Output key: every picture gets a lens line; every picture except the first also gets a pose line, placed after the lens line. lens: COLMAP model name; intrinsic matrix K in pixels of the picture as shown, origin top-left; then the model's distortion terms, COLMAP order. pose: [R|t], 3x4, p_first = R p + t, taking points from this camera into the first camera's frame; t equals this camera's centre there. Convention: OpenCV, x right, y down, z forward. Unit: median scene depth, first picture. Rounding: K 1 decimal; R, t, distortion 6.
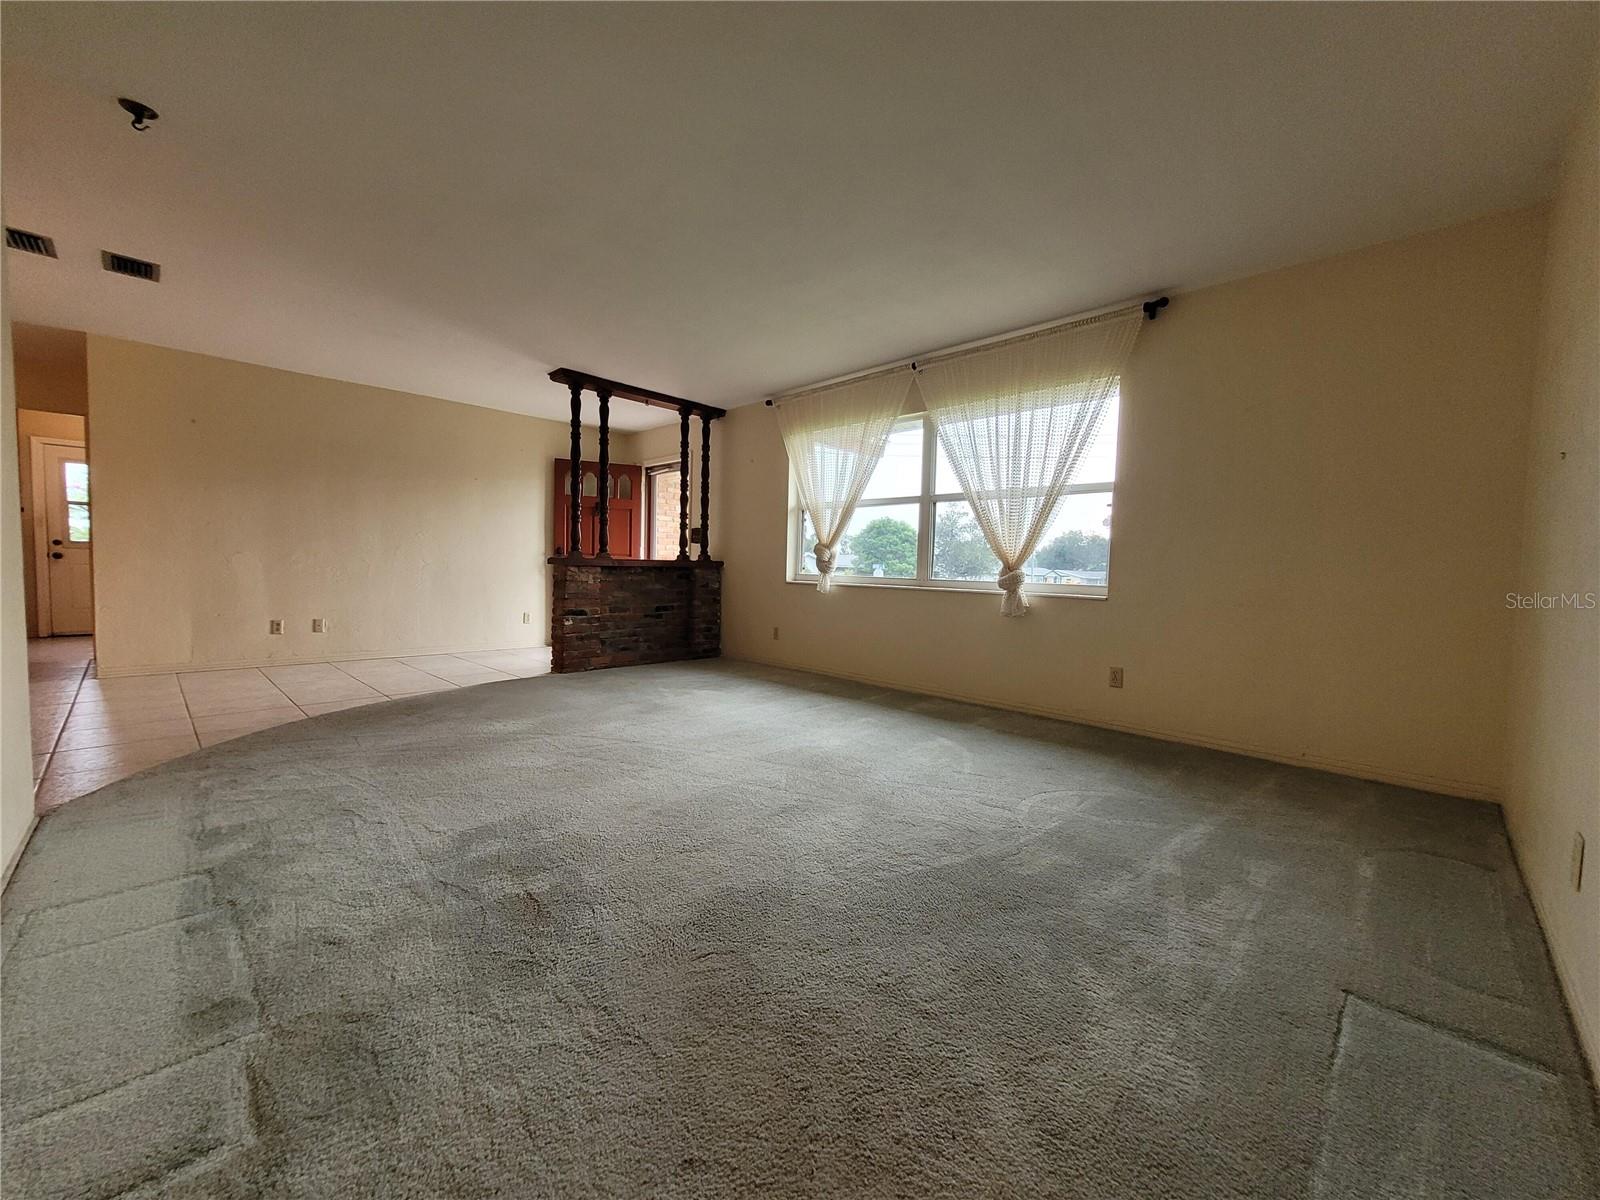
lens RADIAL K [[619.9, 0, 800.0], [0, 619.9, 600.0], [0, 0, 1]] dist [0.001481, 0.000045]
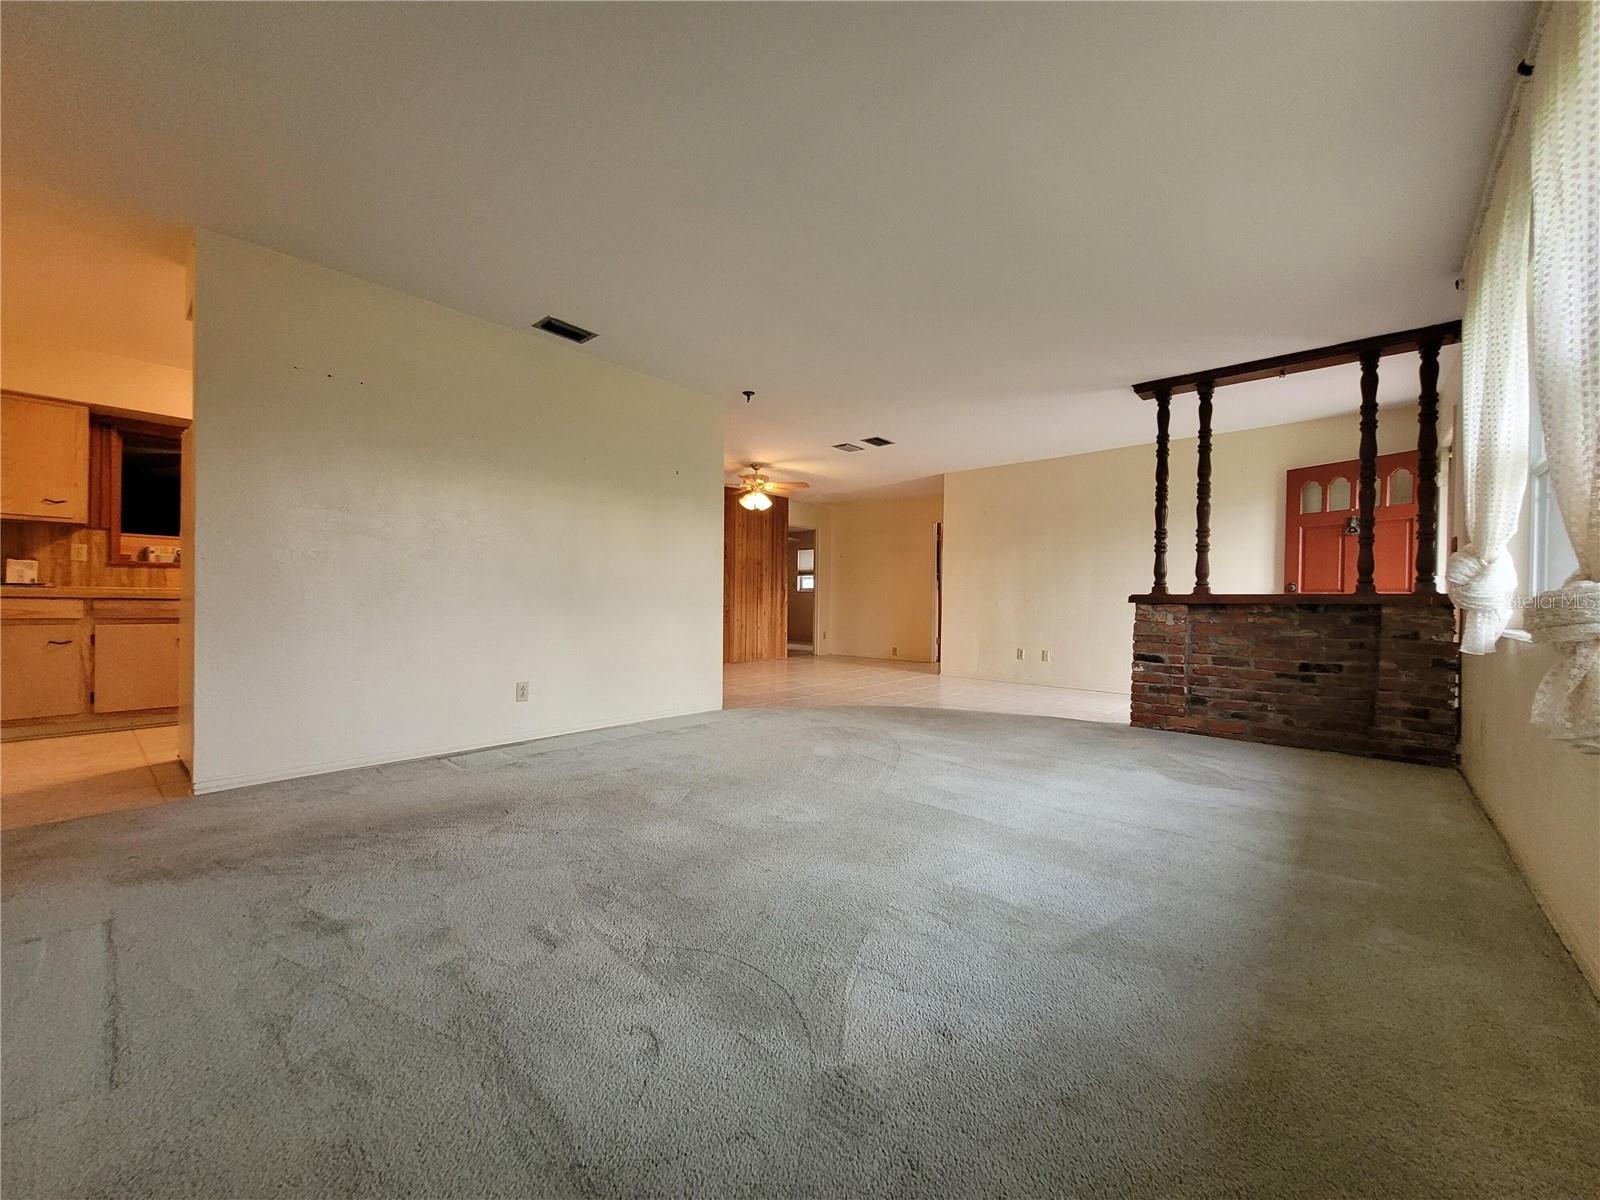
lens RADIAL K [[619.9, 0, 800.0], [0, 619.9, 600.0], [0, 0, 1]] dist [0.001481, 0.000045]
pose [[0.050781, -0.019560, -0.998518, 0.428966], [-0.058571, 0.998029, -0.022529, -0.011457], [0.996991, 0.059628, 0.049535, 0.431620]]
